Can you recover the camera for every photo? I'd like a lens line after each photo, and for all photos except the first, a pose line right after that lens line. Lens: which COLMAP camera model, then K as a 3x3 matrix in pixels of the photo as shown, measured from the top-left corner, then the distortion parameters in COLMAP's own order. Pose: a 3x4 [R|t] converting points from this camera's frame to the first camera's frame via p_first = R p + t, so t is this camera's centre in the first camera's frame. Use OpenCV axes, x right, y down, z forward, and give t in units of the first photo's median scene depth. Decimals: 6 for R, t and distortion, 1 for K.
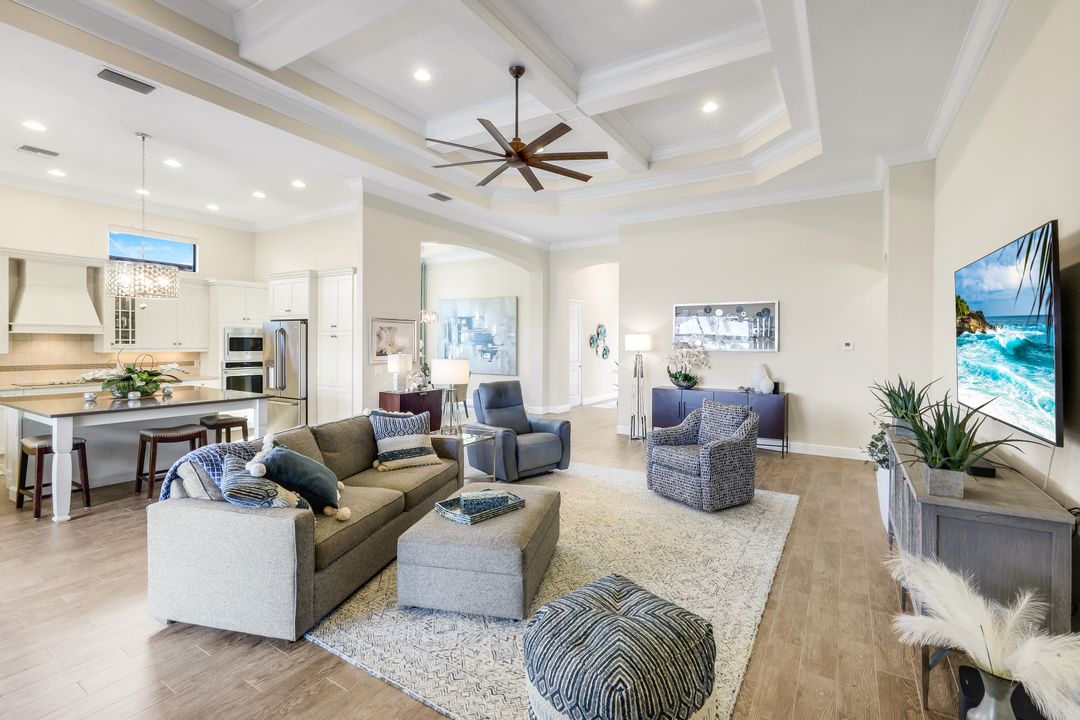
lens RADIAL K [[480.4, 0, 534.1], [0, 480.4, 346.3], [0, 0, 1]] dist [-0.002429, 0.000003]
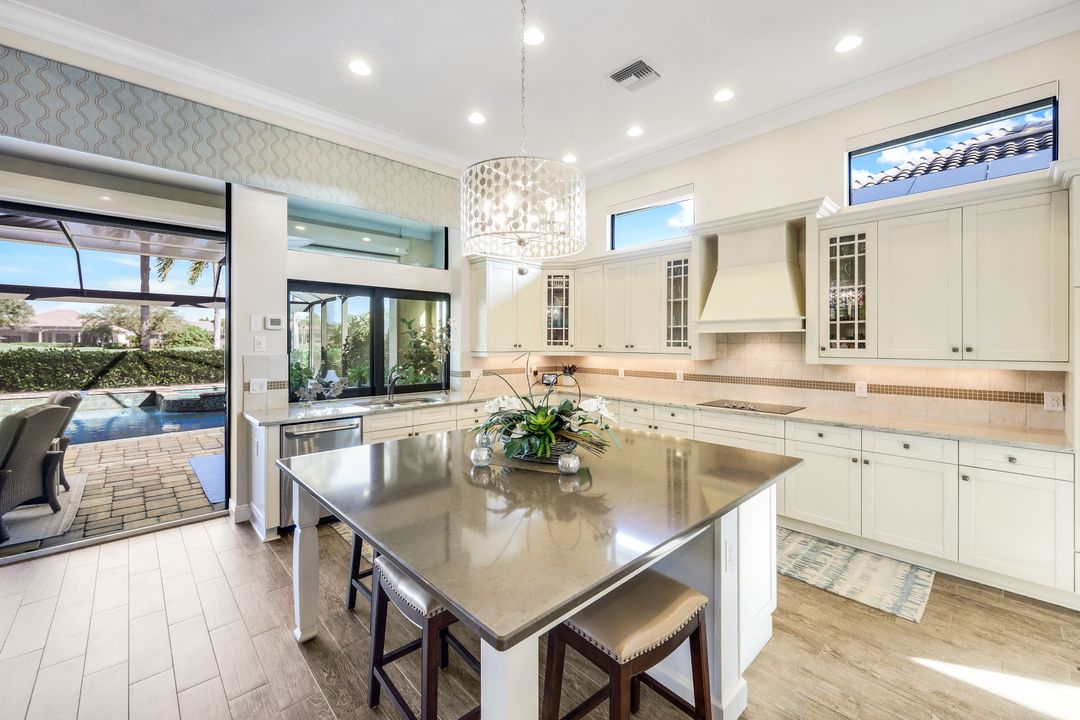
lens RADIAL K [[446.4, 0, 535.4], [0, 446.4, 342.8], [0, 0, 1]] dist [0.002732, -0.000285]
pose [[-0.254261, -0.006572, -0.967113, -0.282989], [-0.008872, 0.999951, -0.004463, -0.006357], [0.967095, 0.007445, -0.254307, 0.794373]]
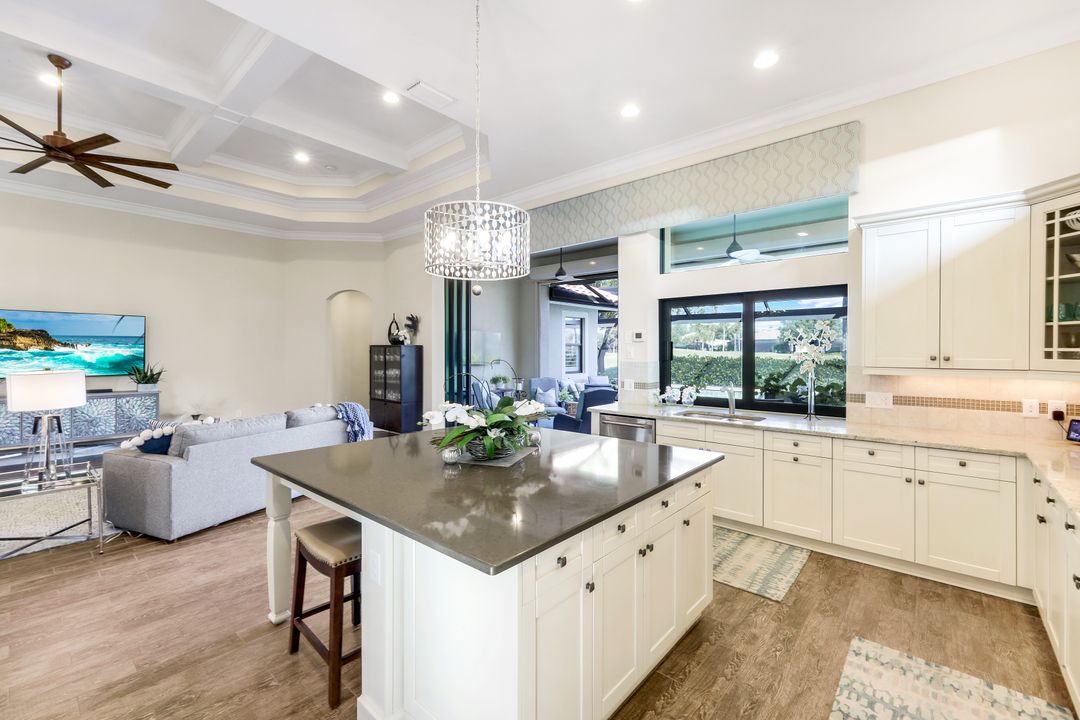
lens RADIAL K [[446.4, 0, 539.0], [0, 446.4, 365.8], [0, 0, 1]] dist [0.002732, -0.000285]
pose [[-0.989325, -0.013880, 0.145063, -0.688459], [-0.008087, 0.999149, 0.040444, -0.011914], [-0.145501, 0.038839, -0.988596, 1.062258]]
